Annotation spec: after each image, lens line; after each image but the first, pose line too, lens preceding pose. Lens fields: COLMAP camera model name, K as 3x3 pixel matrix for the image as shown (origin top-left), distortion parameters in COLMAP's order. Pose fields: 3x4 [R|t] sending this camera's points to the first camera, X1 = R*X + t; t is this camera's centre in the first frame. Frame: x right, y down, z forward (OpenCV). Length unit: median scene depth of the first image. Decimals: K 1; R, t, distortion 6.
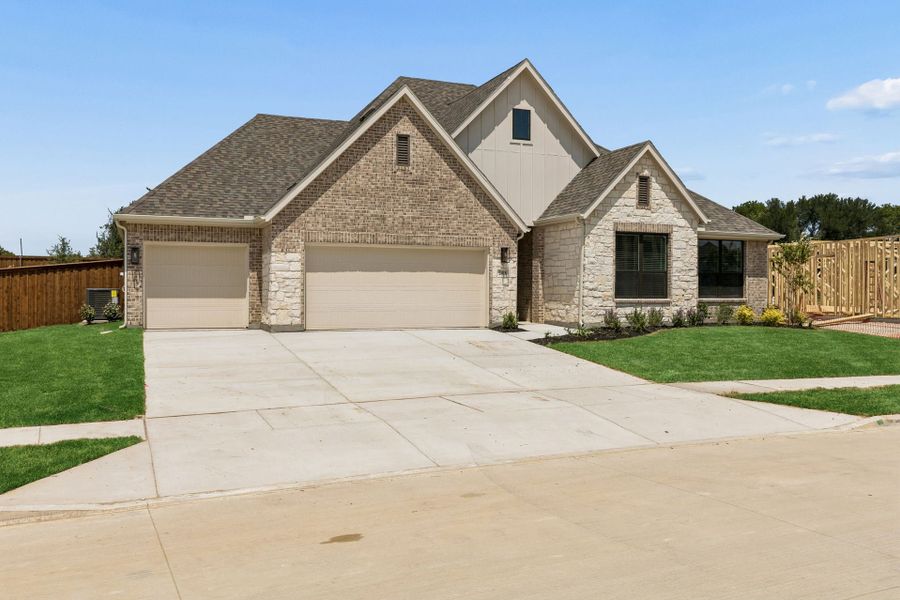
lens RADIAL K [[503.3, 0, 452.9], [0, 503.3, 297.8], [0, 0, 1]] dist [0.003926, 0.000572]
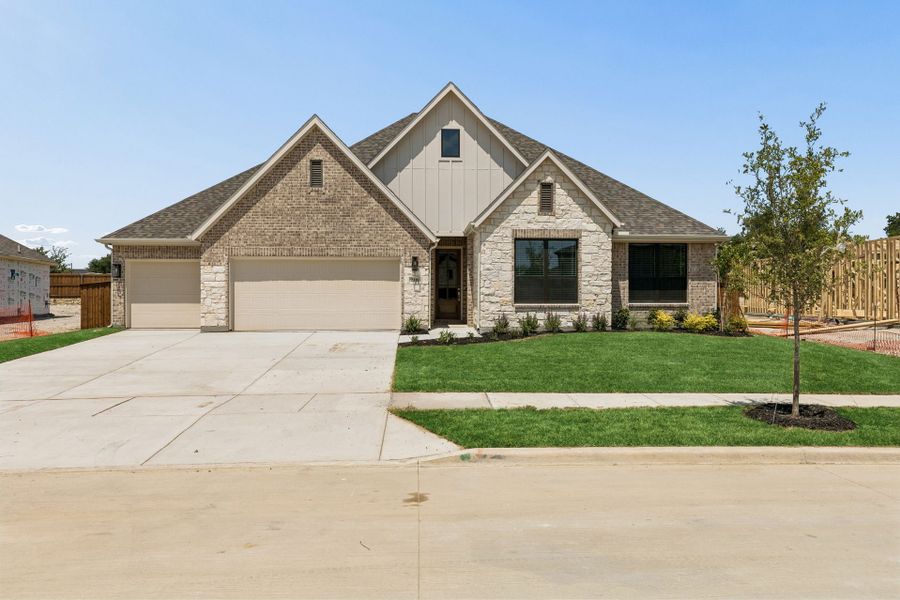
lens RADIAL K [[422.9, 0, 450.0], [0, 422.9, 300.0], [0, 0, 1]] dist [0.001383, 0.000029]
pose [[0.974755, -0.003404, -0.223252, 0.385108], [0.002380, 0.999985, -0.004852, -0.001831], [0.223265, 0.004198, 0.974749, 0.128944]]
